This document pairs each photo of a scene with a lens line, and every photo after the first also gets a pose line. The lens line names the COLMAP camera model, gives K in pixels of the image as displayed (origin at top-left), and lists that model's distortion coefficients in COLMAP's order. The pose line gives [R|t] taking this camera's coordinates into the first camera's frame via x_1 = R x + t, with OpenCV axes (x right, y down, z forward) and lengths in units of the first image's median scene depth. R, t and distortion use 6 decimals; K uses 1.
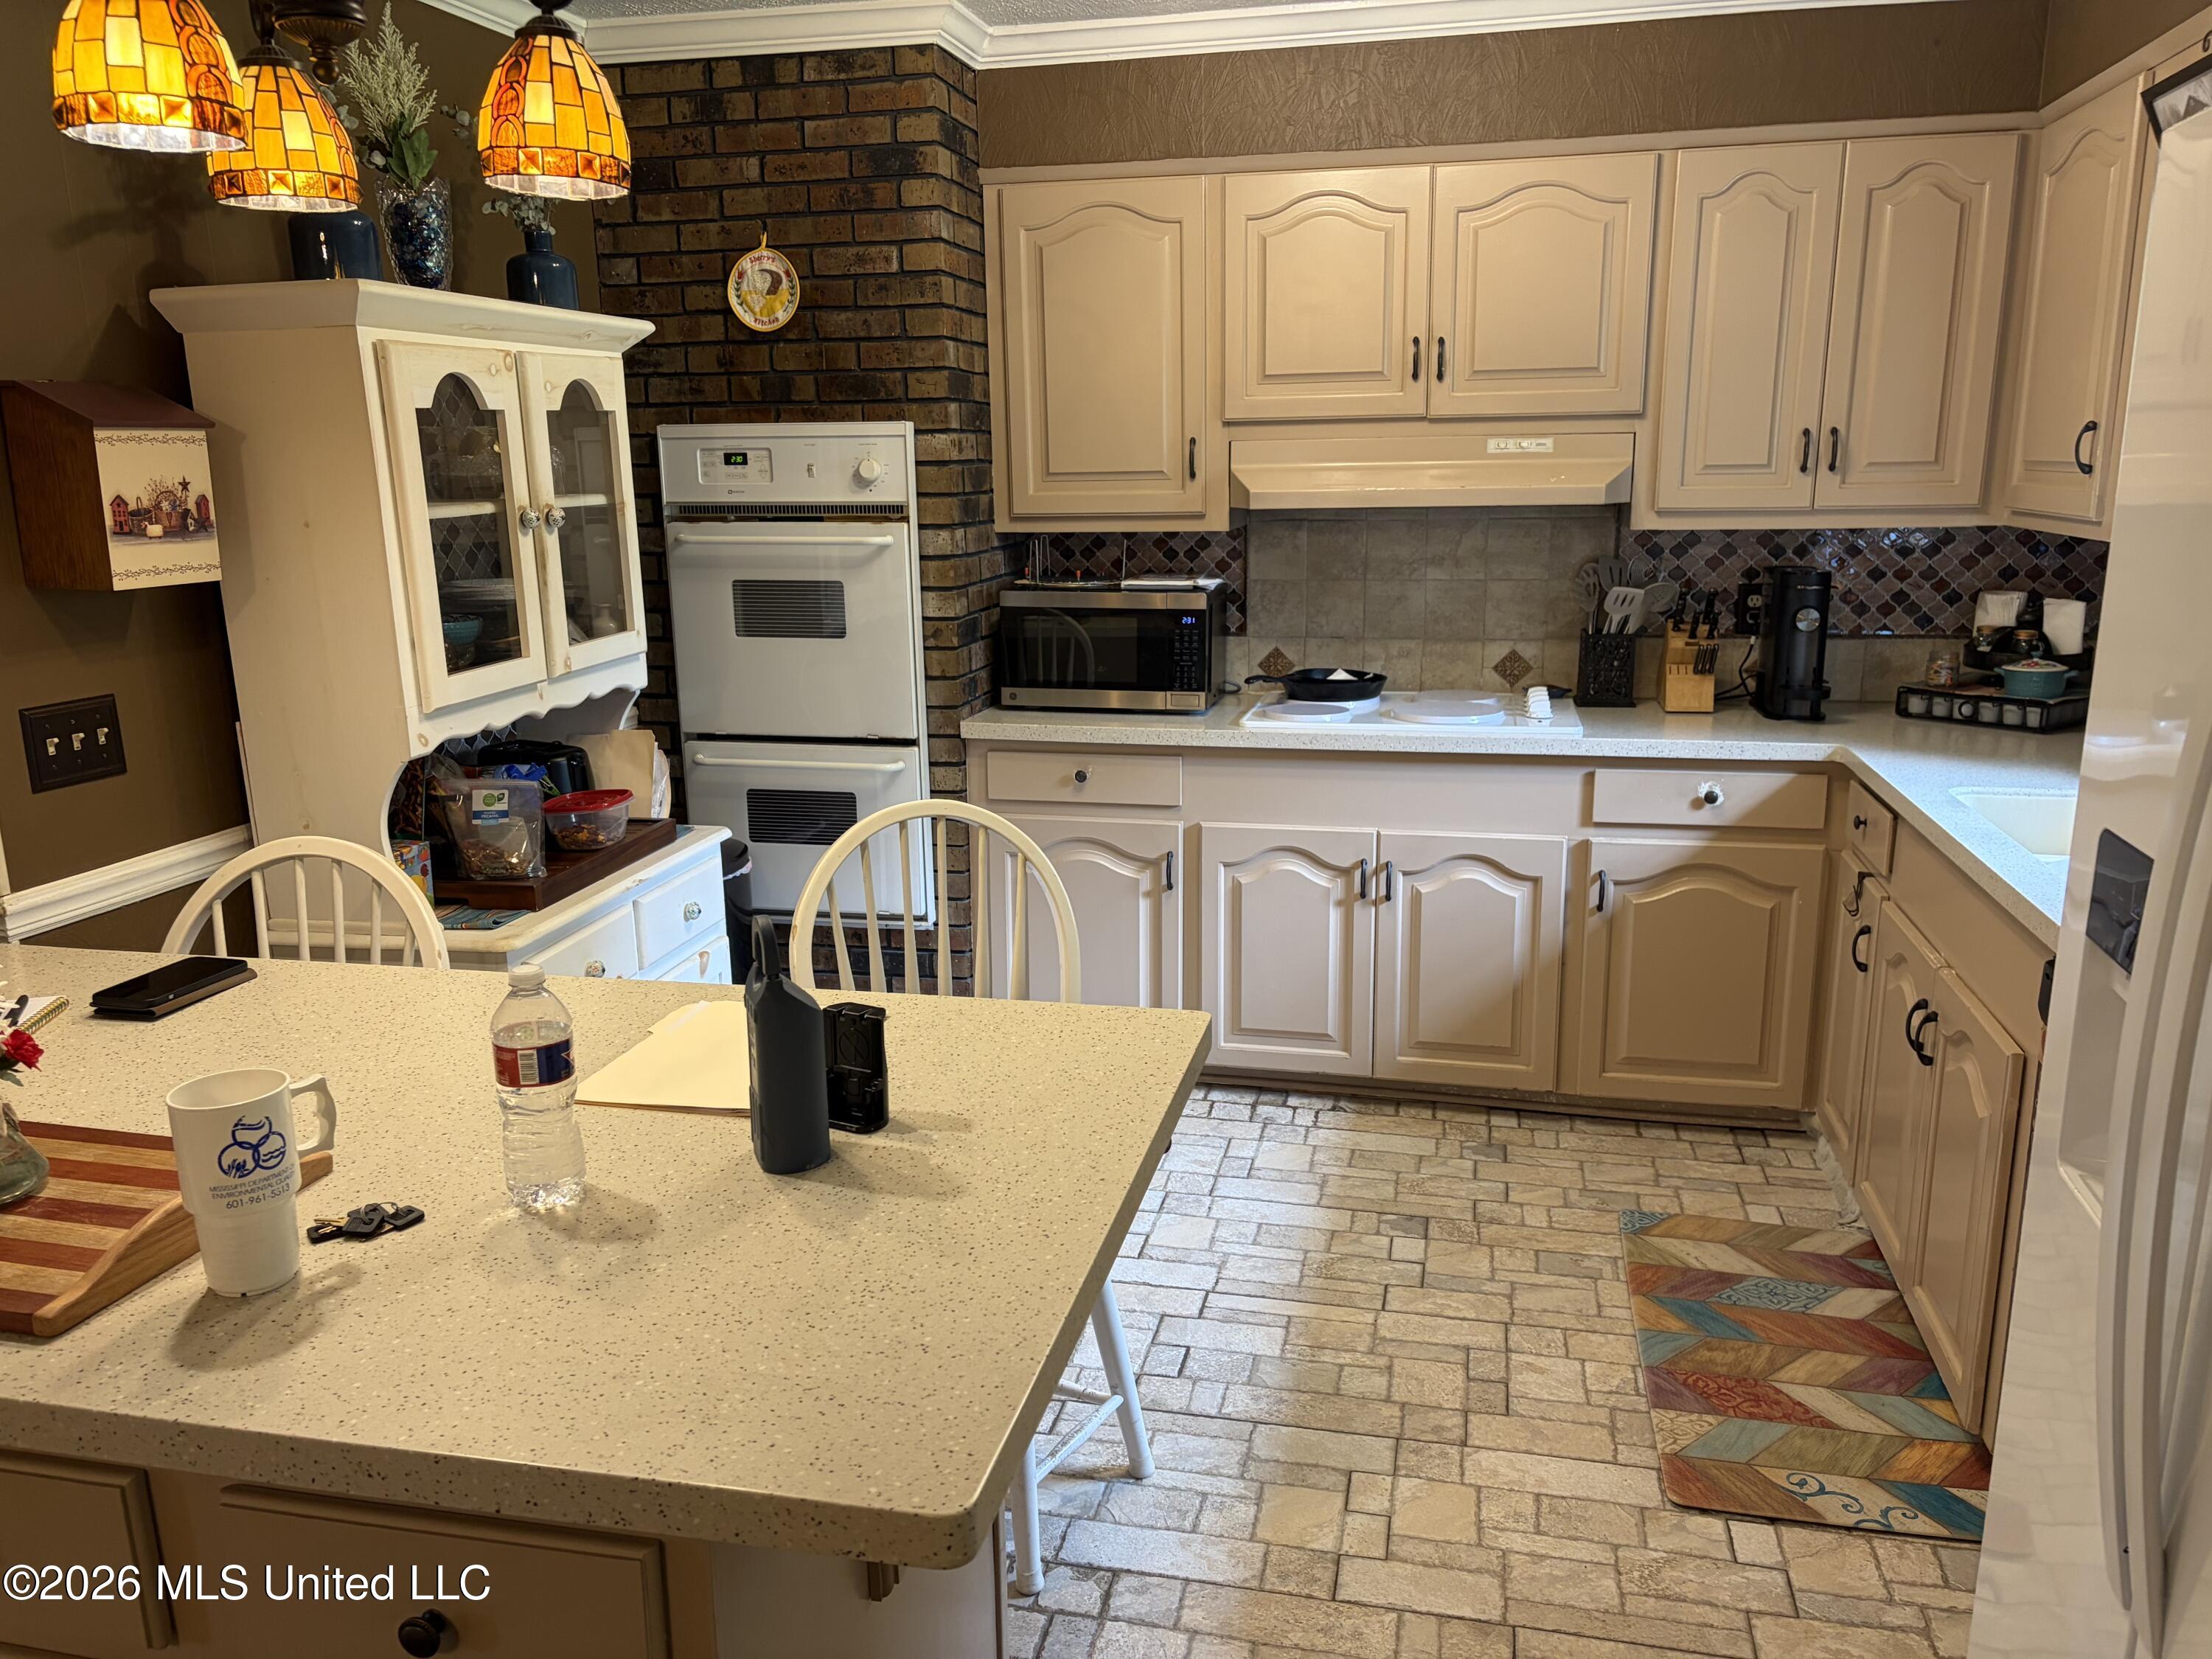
lens RADIAL K [[1662.7, 0, 1099.4], [0, 1662.7, 836.2], [0, 0, 1]] dist [0.056875, -0.064608]
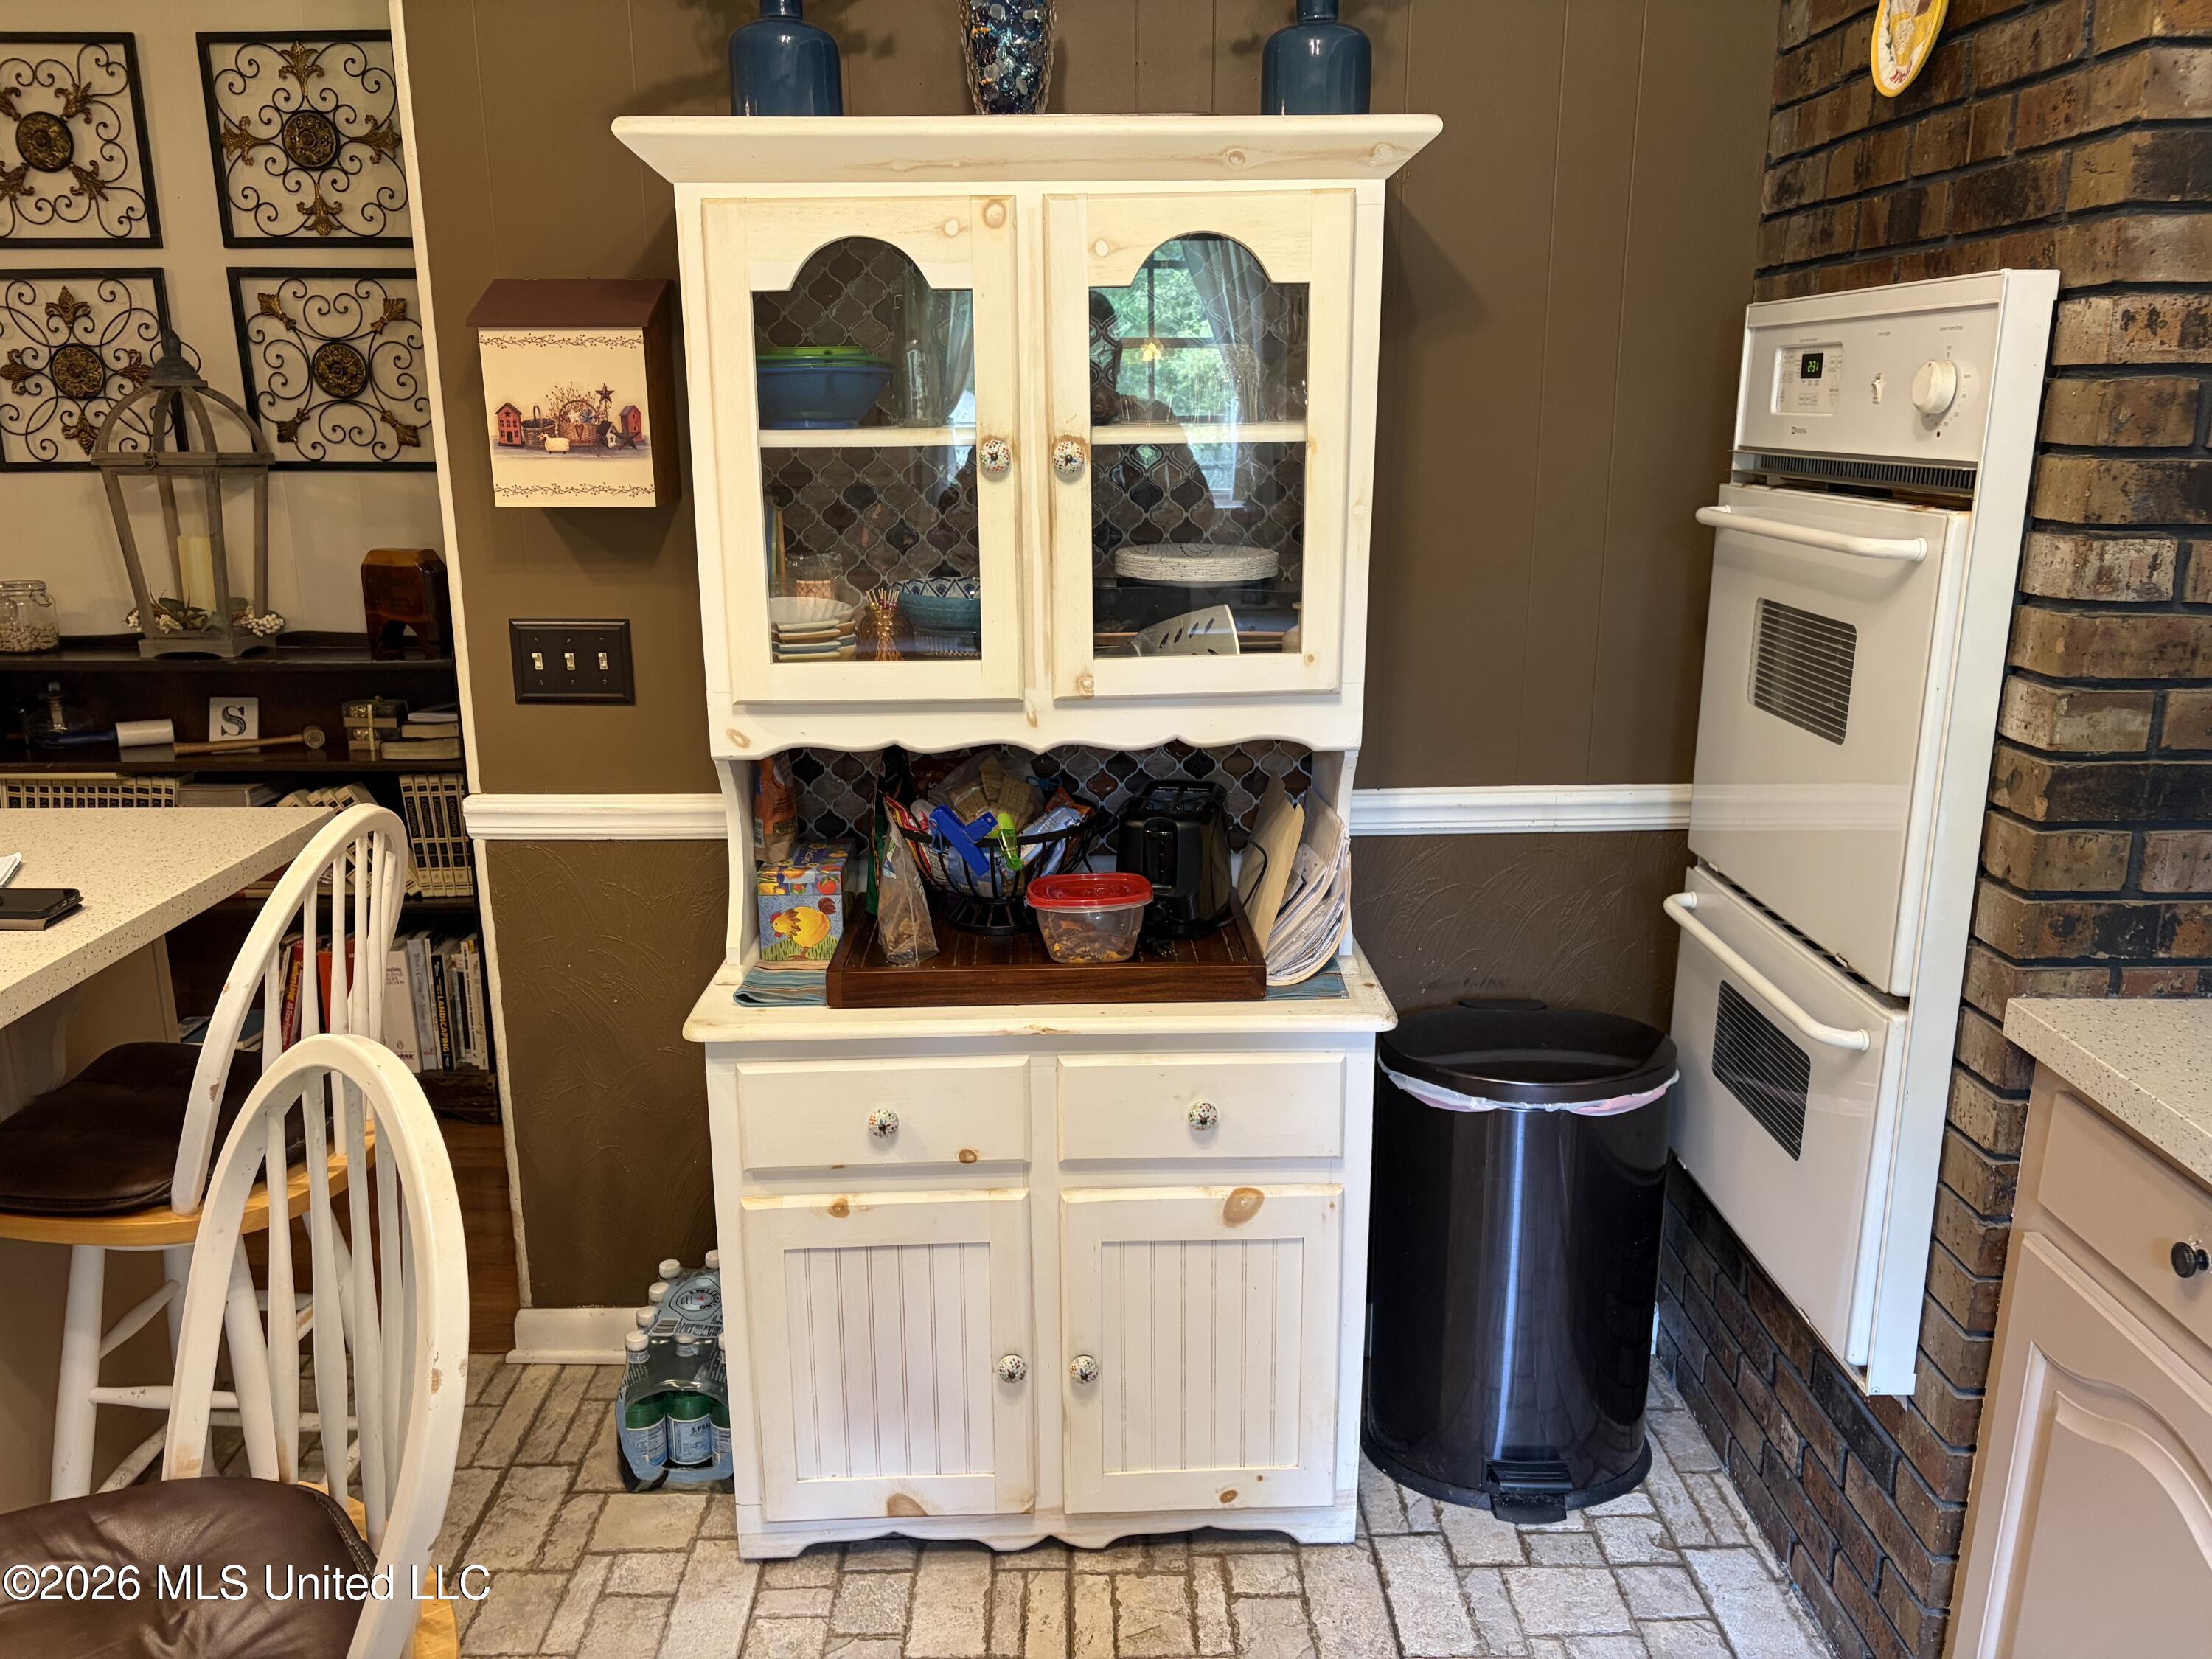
lens RADIAL K [[1662.7, 0, 1106.4], [0, 1662.7, 833.9], [0, 0, 1]] dist [0.056875, -0.064608]
pose [[0.237692, 0.258859, -0.936213, 0.317691], [-0.219373, 0.953239, 0.207871, -0.188143], [0.946244, 0.155970, 0.283364, 0.851111]]
